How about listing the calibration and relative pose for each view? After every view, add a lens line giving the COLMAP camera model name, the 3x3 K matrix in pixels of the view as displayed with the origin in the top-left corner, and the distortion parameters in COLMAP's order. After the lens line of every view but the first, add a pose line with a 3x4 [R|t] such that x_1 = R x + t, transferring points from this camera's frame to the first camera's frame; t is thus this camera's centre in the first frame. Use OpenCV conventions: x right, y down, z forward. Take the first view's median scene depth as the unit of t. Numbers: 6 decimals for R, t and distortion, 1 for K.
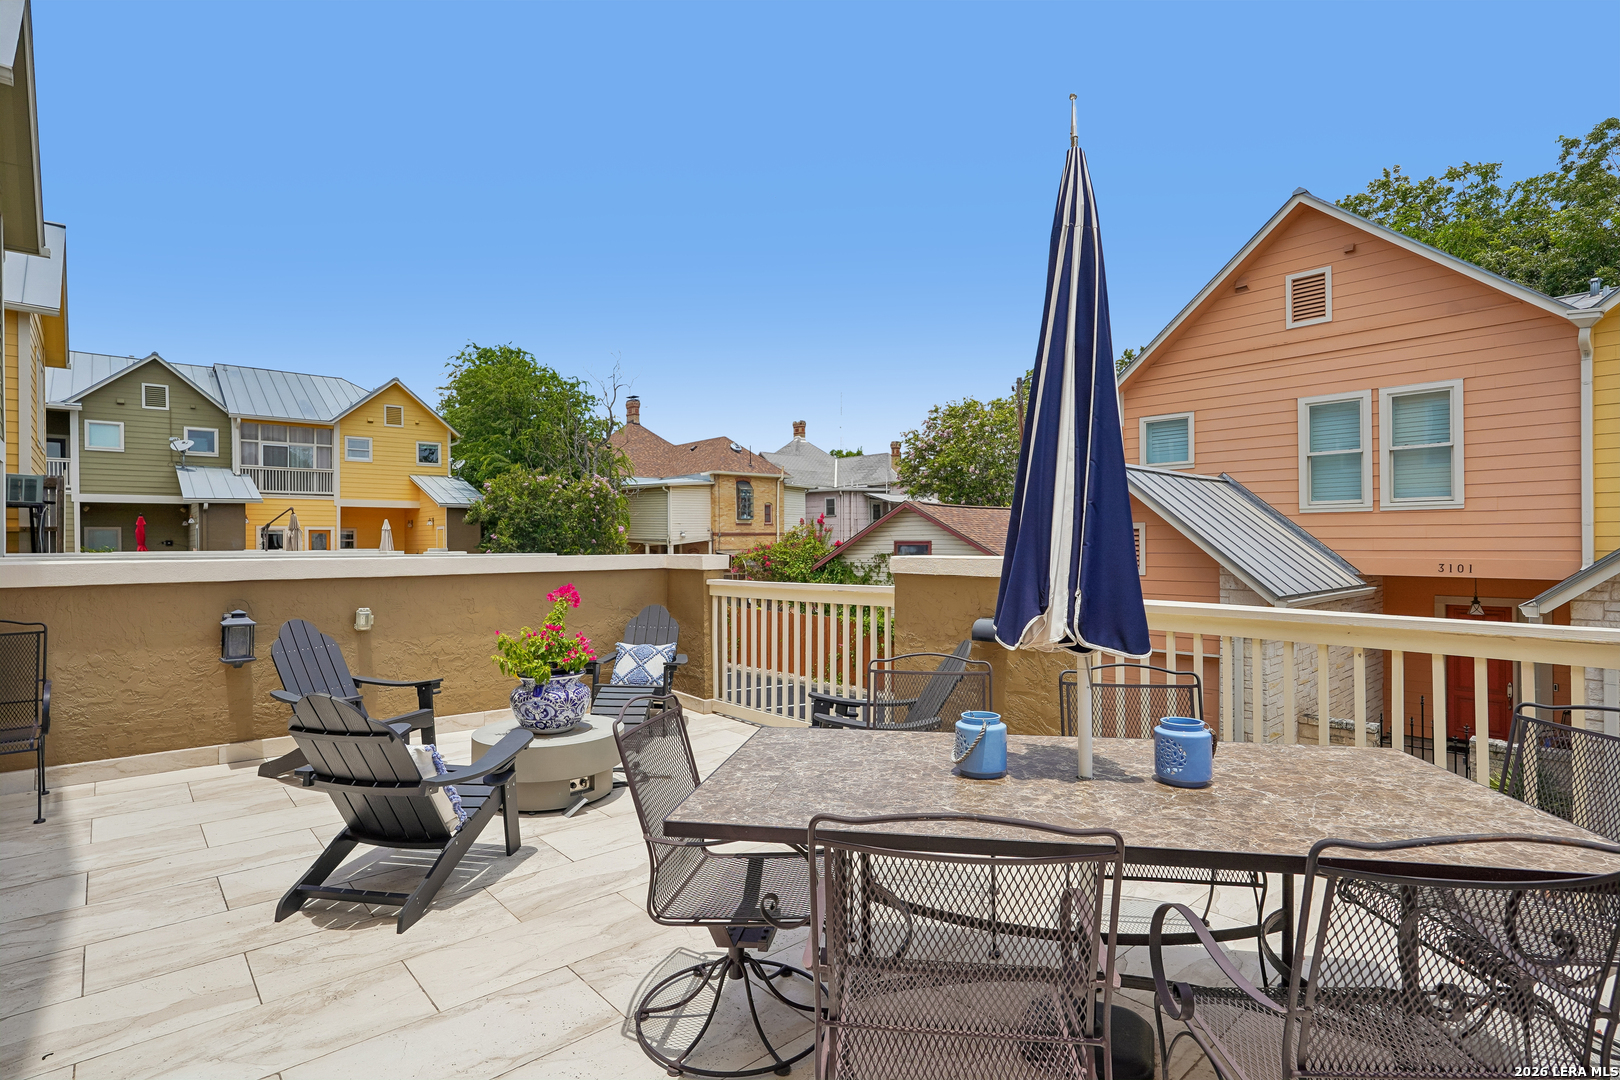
lens RADIAL K [[781.4, 0, 810.0], [0, 781.4, 540.0], [0, 0, 1]] dist [0.001624, 0.000220]
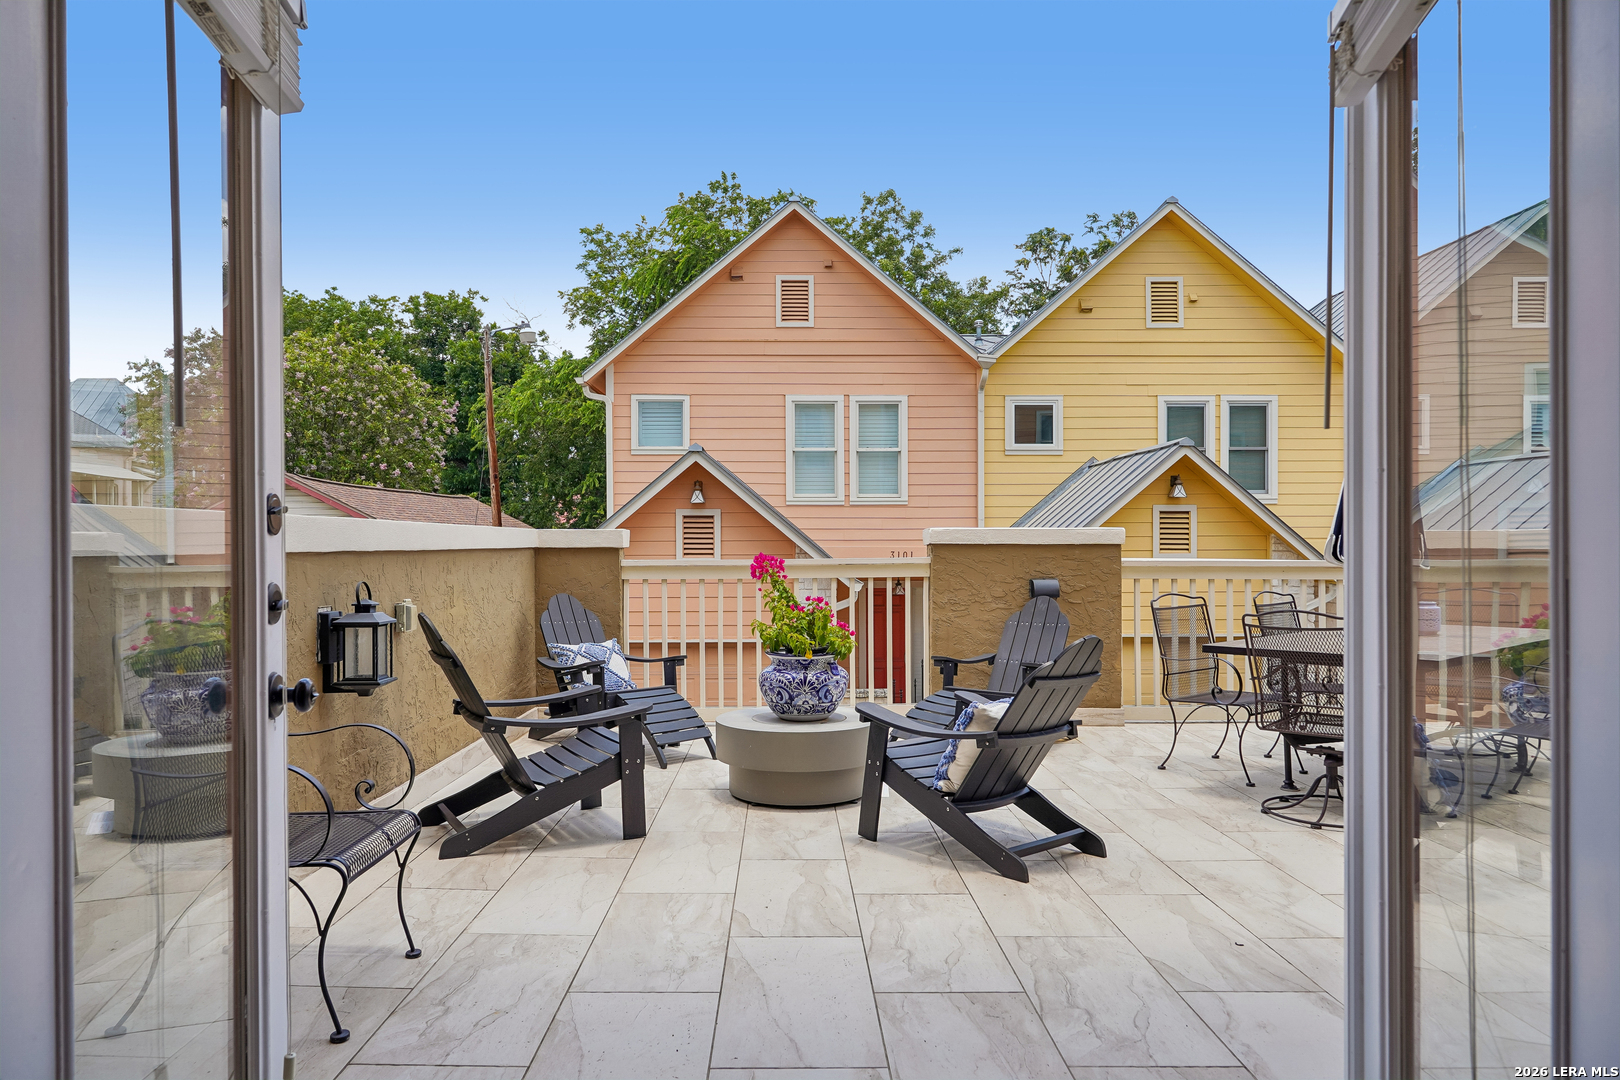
lens RADIAL K [[1024.3, 0, 810.0], [0, 1024.3, 540.0], [0, 0, 1]] dist [-0.003584, 0.000206]
pose [[0.654034, 0.003665, 0.756456, -0.413844], [-0.003866, 0.999991, -0.001502, 0.015618], [-0.756455, -0.001942, 0.654042, 0.085904]]
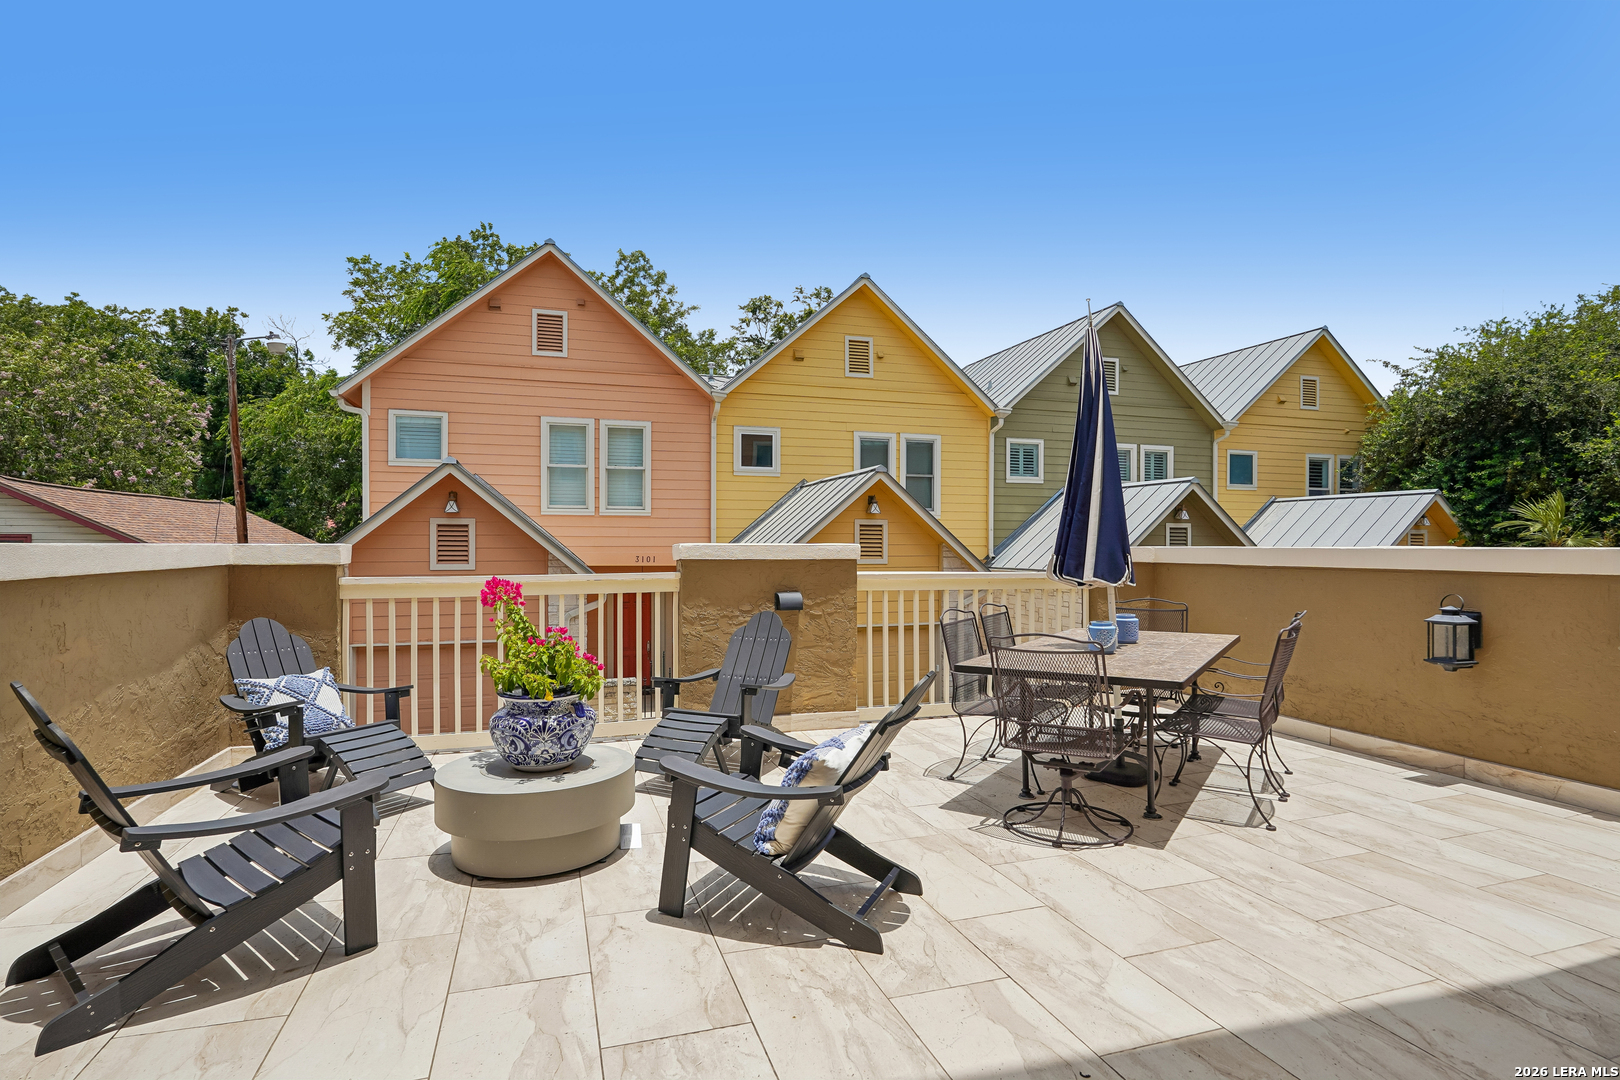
lens RADIAL K [[820.4, 0, 810.0], [0, 820.4, 540.0], [0, 0, 1]] dist [-0.012407, 0.000215]
pose [[0.410001, 0.009407, 0.912037, -0.347010], [-0.007495, 0.999948, -0.006944, 0.009542], [-0.912054, -0.003989, 0.410050, 0.138987]]
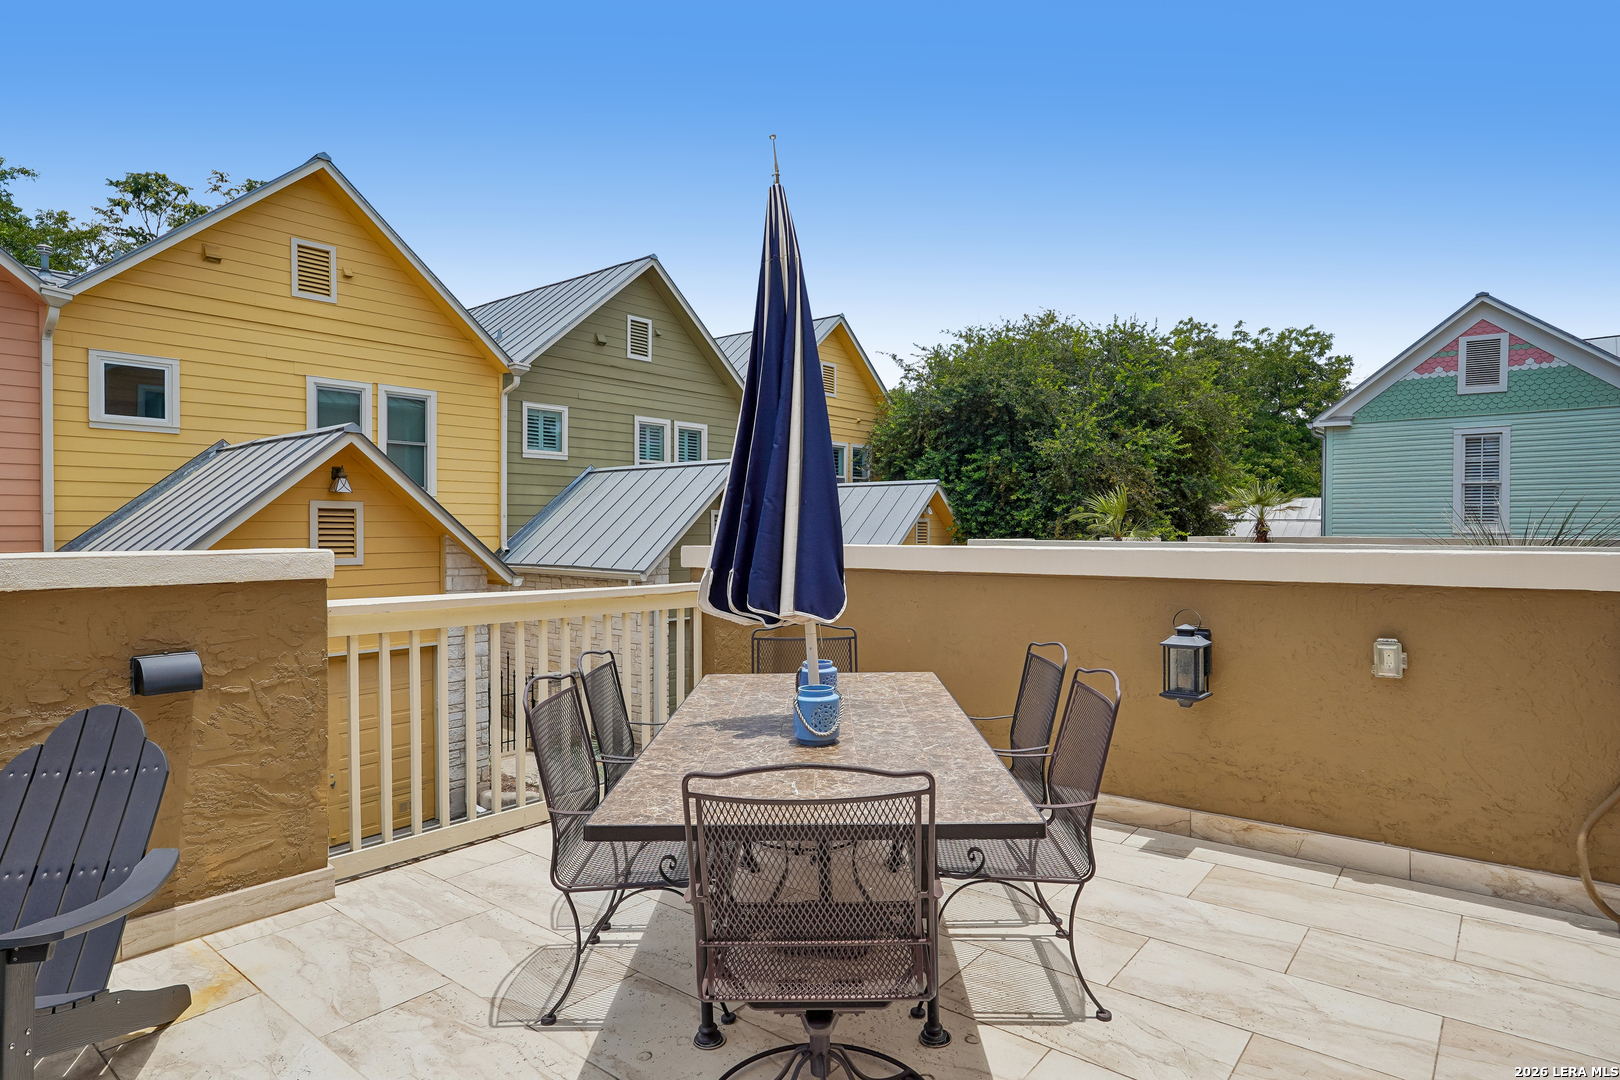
lens RADIAL K [[906.7, 0, 810.0], [0, 906.7, 540.0], [0, 0, 1]] dist [-0.004358, 0.000922]
pose [[-0.140288, -0.006325, 0.990090, -0.195568], [-0.002874, 0.999978, 0.005981, 0.003252], [-0.990107, -0.002006, -0.140304, 0.202164]]
